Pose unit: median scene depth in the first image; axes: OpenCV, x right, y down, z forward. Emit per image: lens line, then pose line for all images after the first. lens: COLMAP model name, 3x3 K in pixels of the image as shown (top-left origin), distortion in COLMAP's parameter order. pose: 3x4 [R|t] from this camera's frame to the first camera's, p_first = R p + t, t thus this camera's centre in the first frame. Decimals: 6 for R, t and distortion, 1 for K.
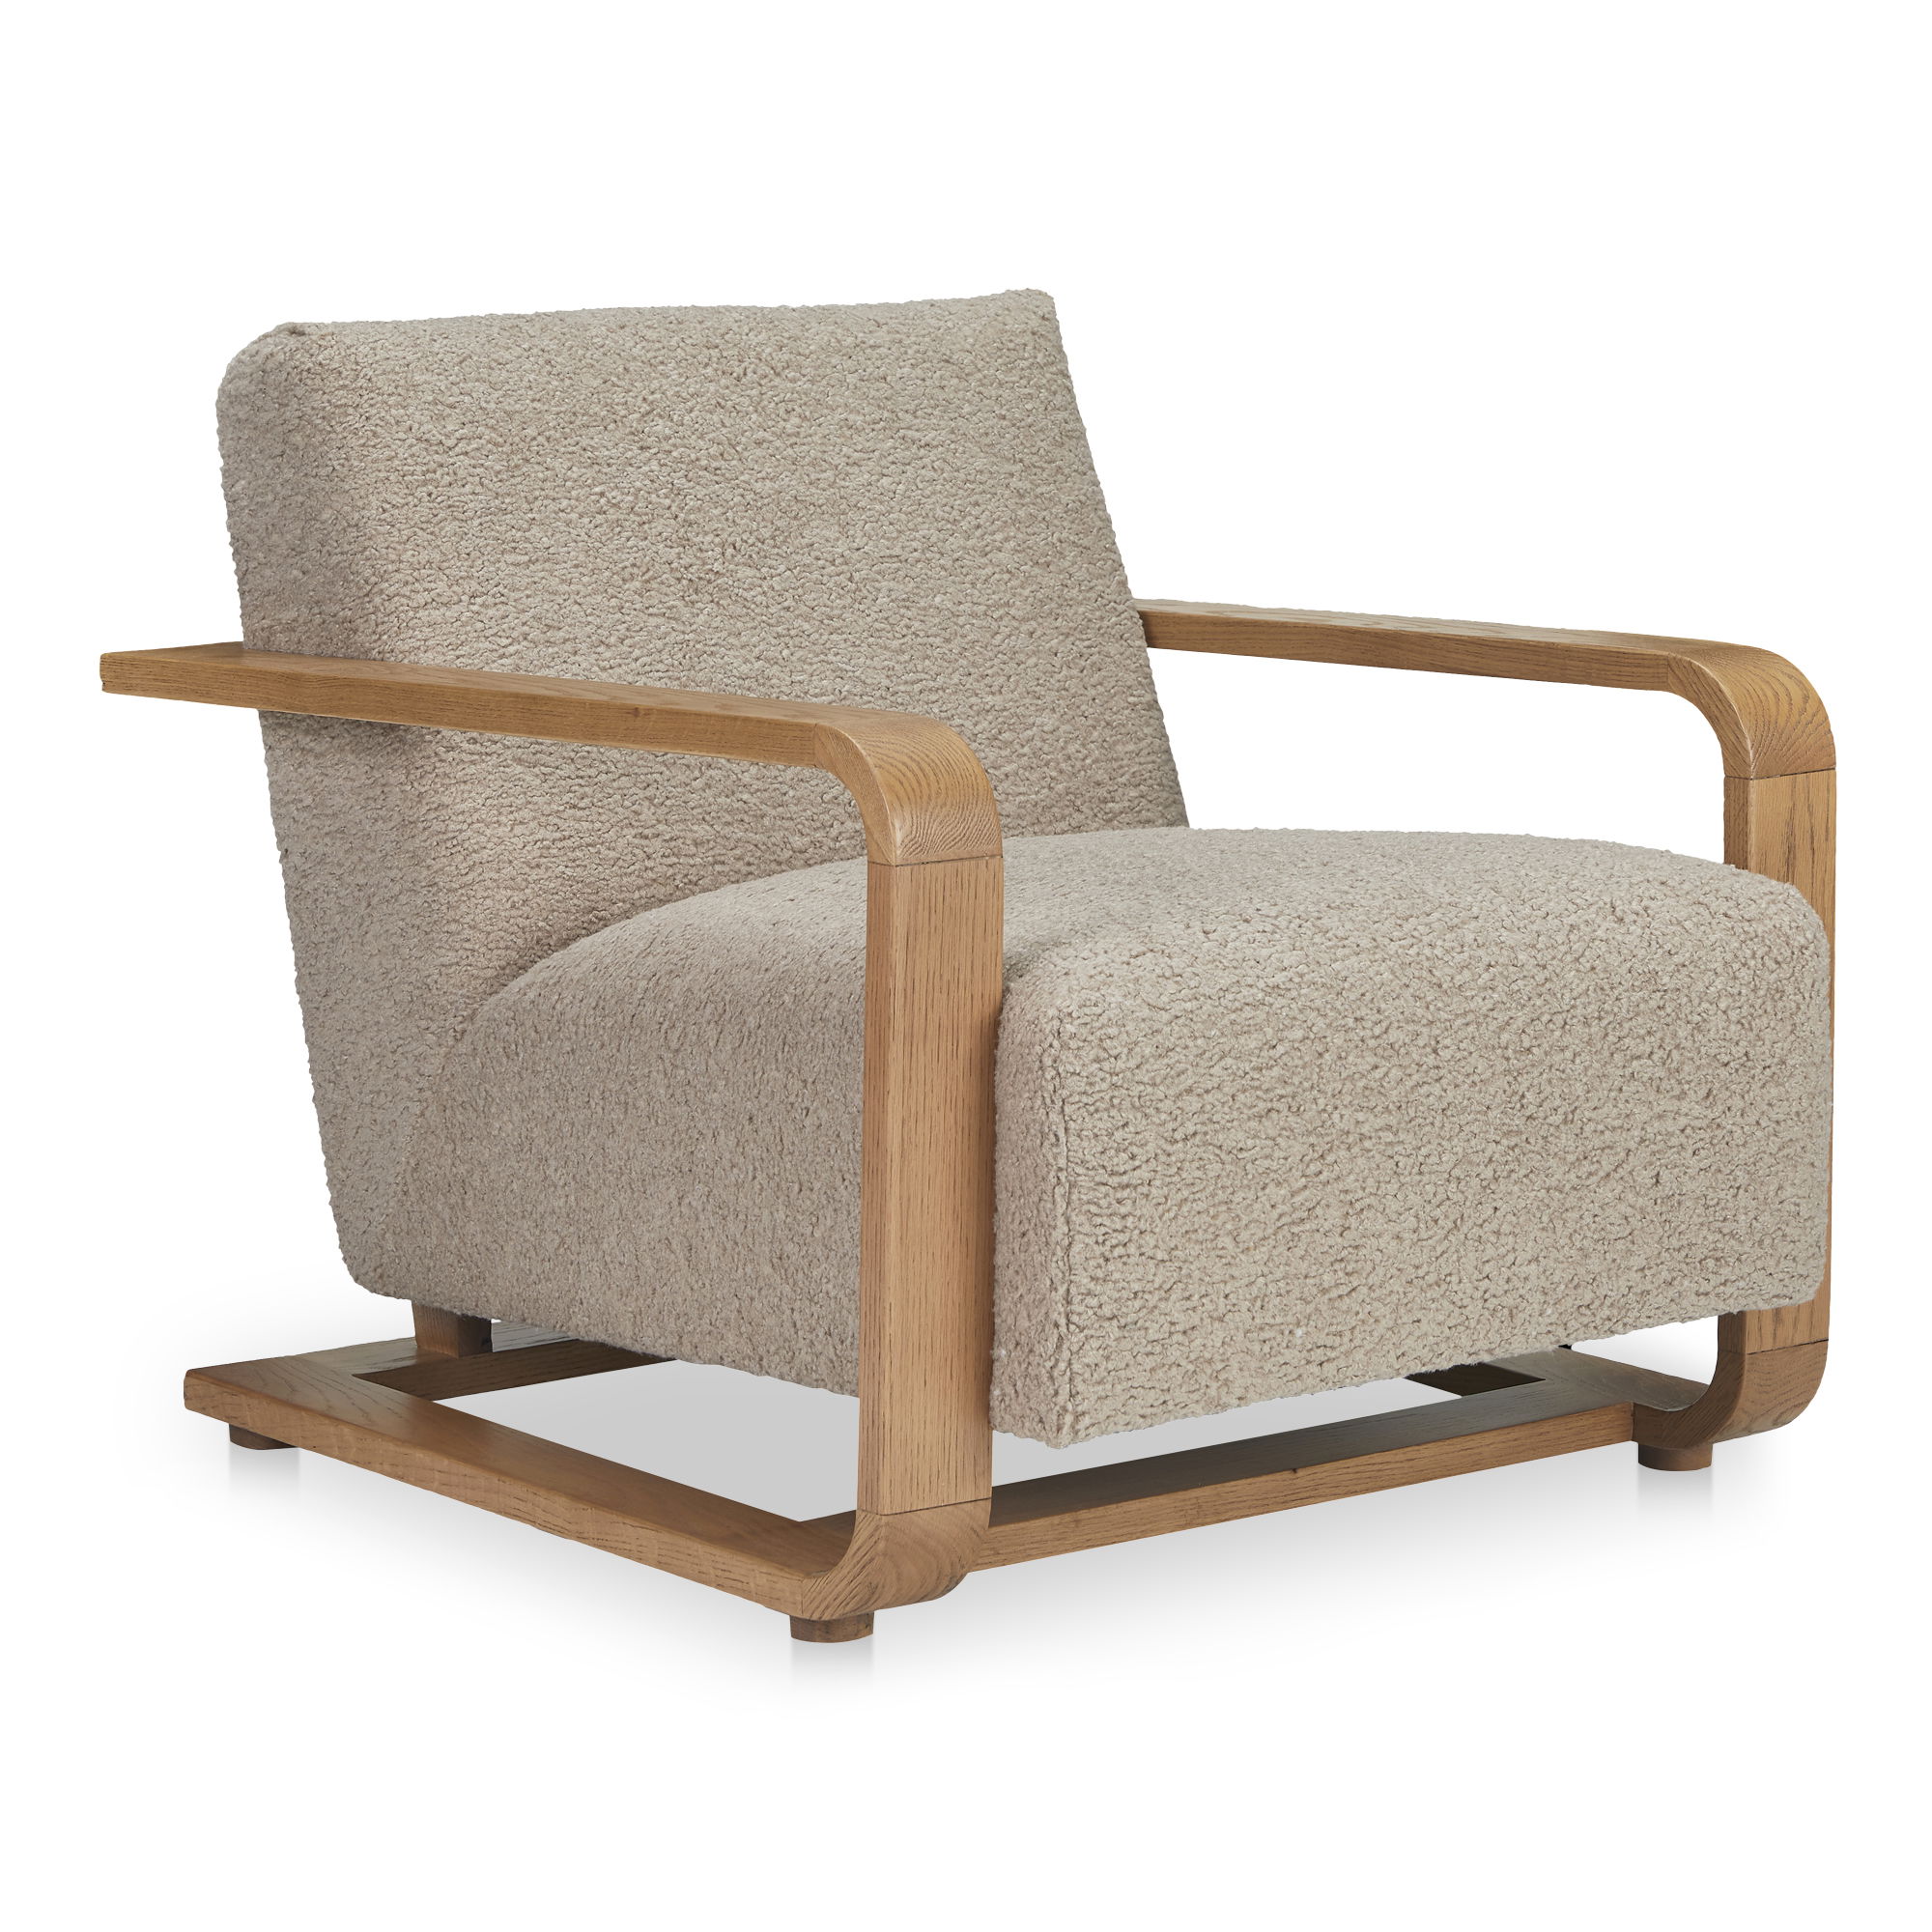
lens RADIAL K [[5389.7, 0, 966.0], [0, 5389.7, 966.0], [0, 0, 1]] dist [-0.033009, -0.117978]
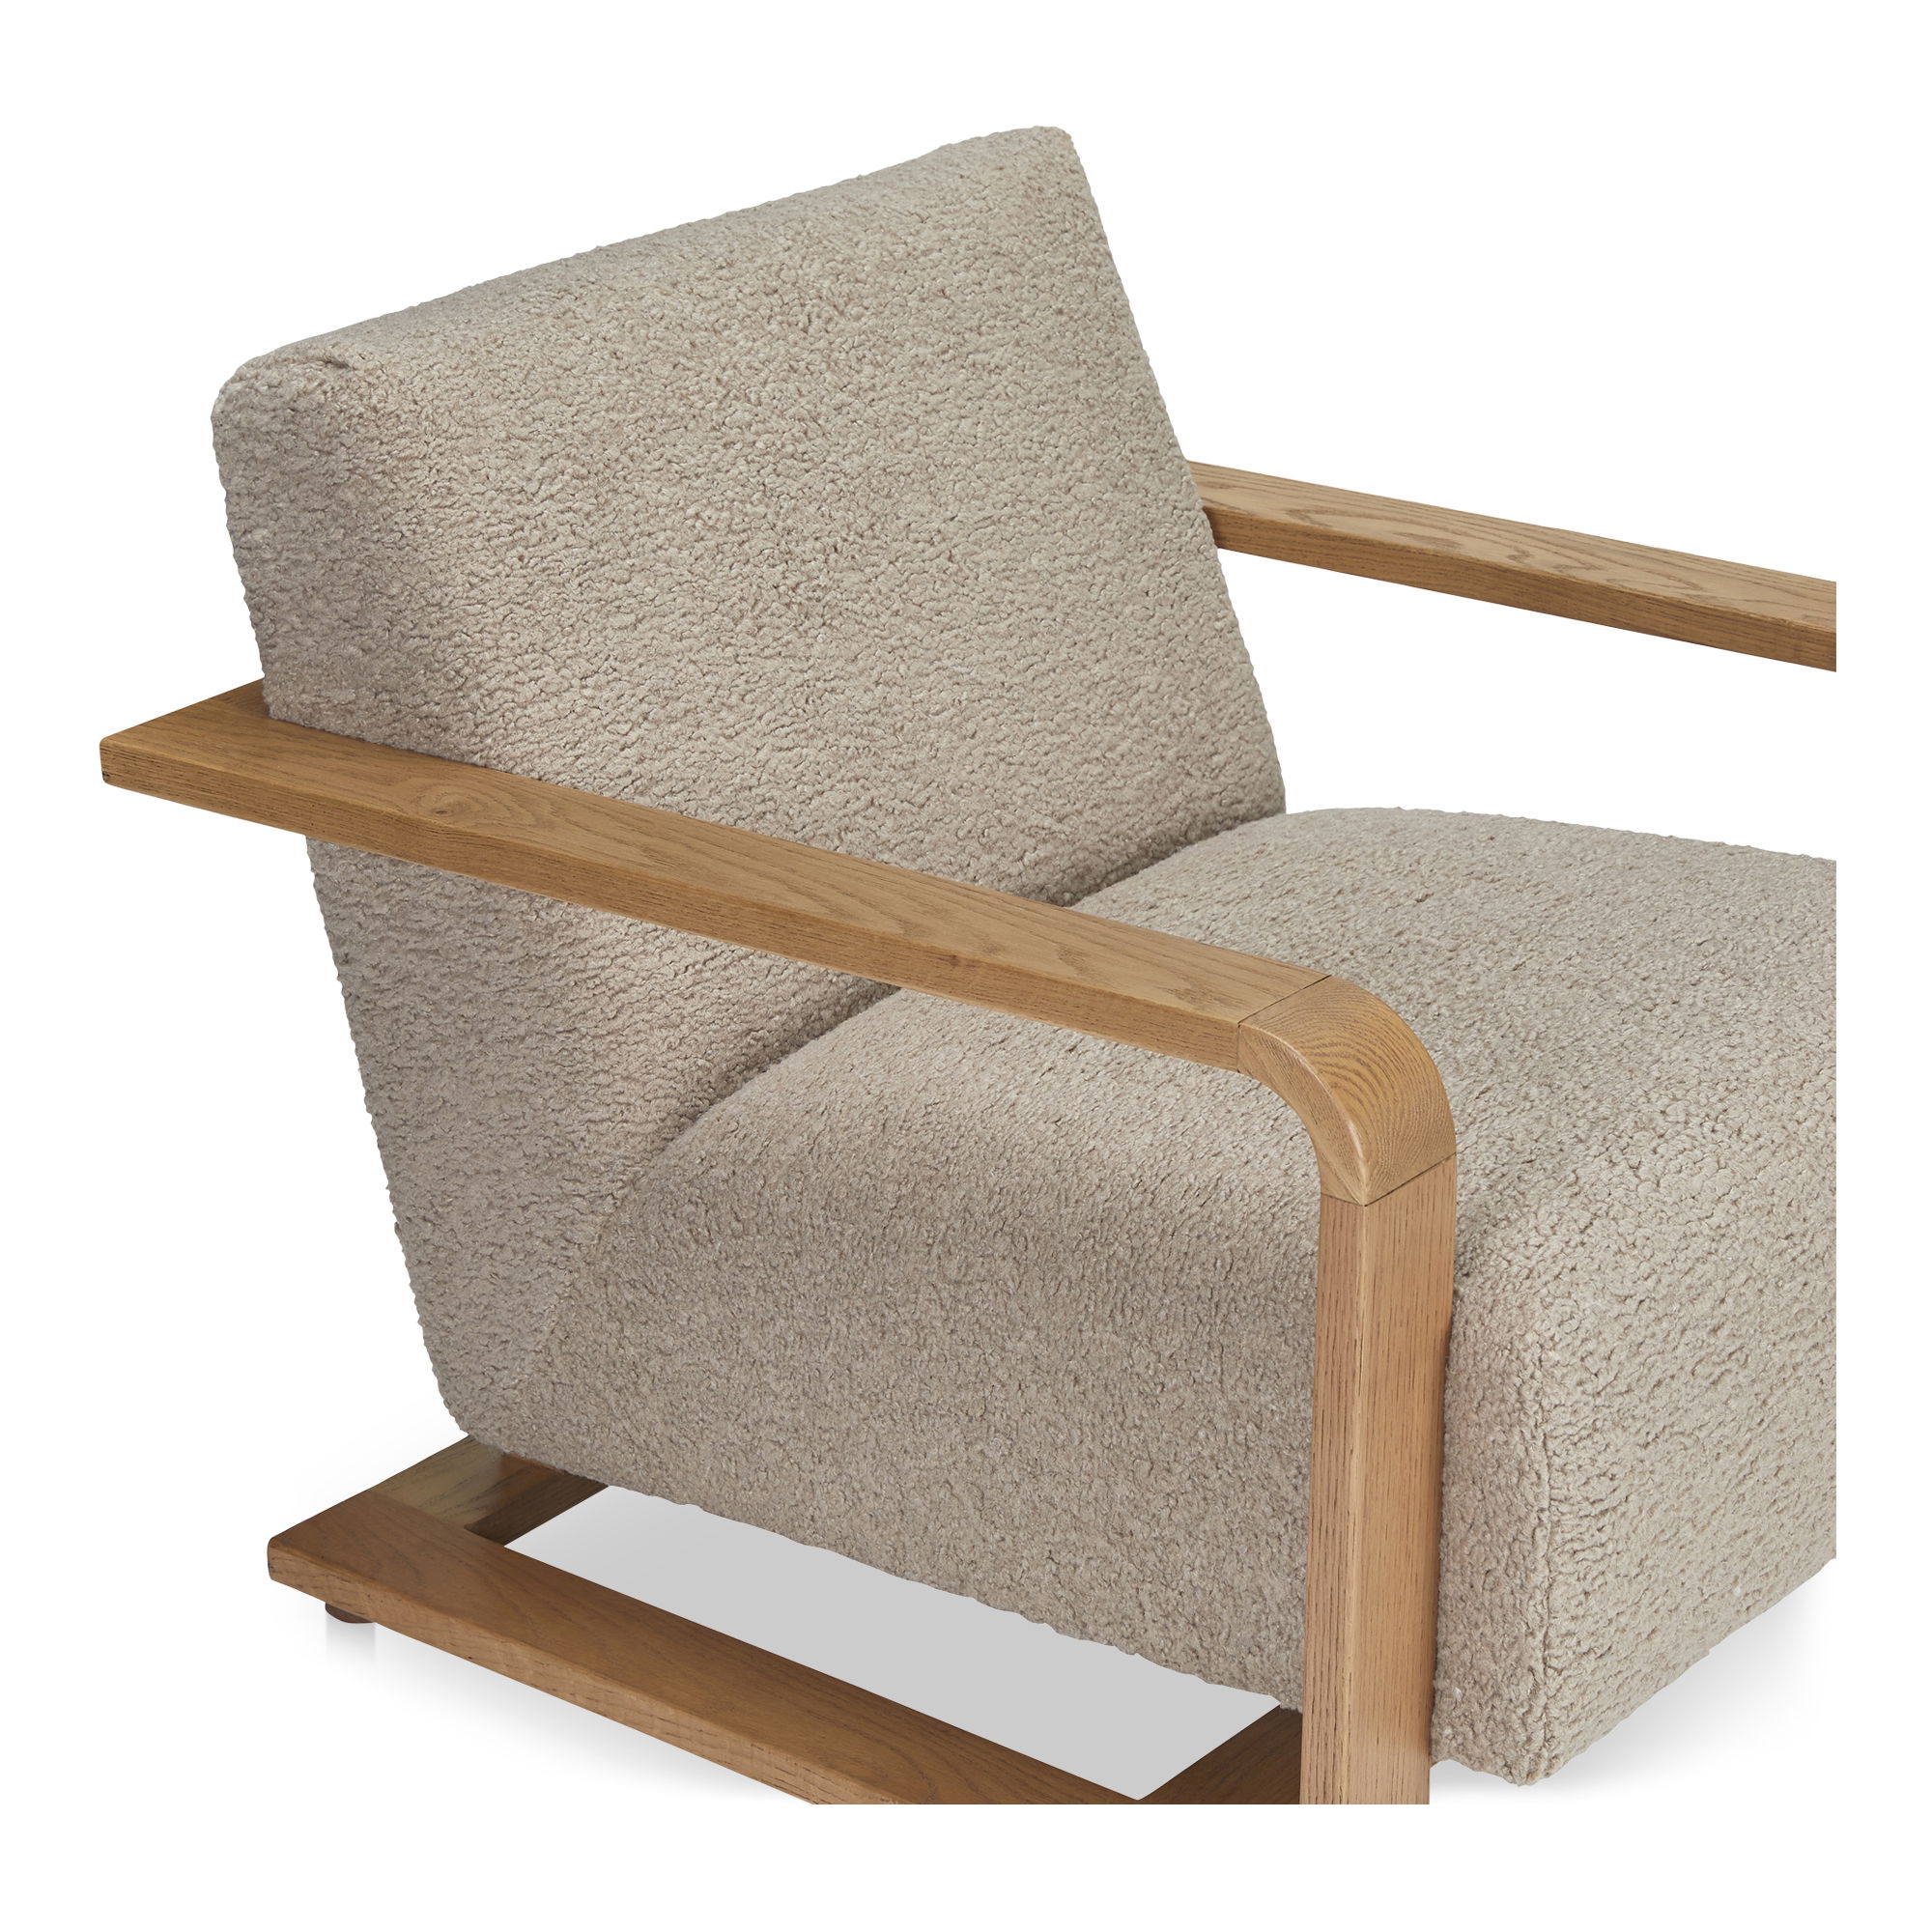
lens RADIAL K [[4865.3, 0, 966.0], [0, 4865.3, 966.0], [0, 0, 1]] dist [-0.053761, 0.338646]
pose [[0.976419, -0.092316, 0.195148, -0.184605], [0.045132, 0.971273, 0.233648, -0.198534], [-0.211112, -0.219331, 0.952536, 0.255912]]
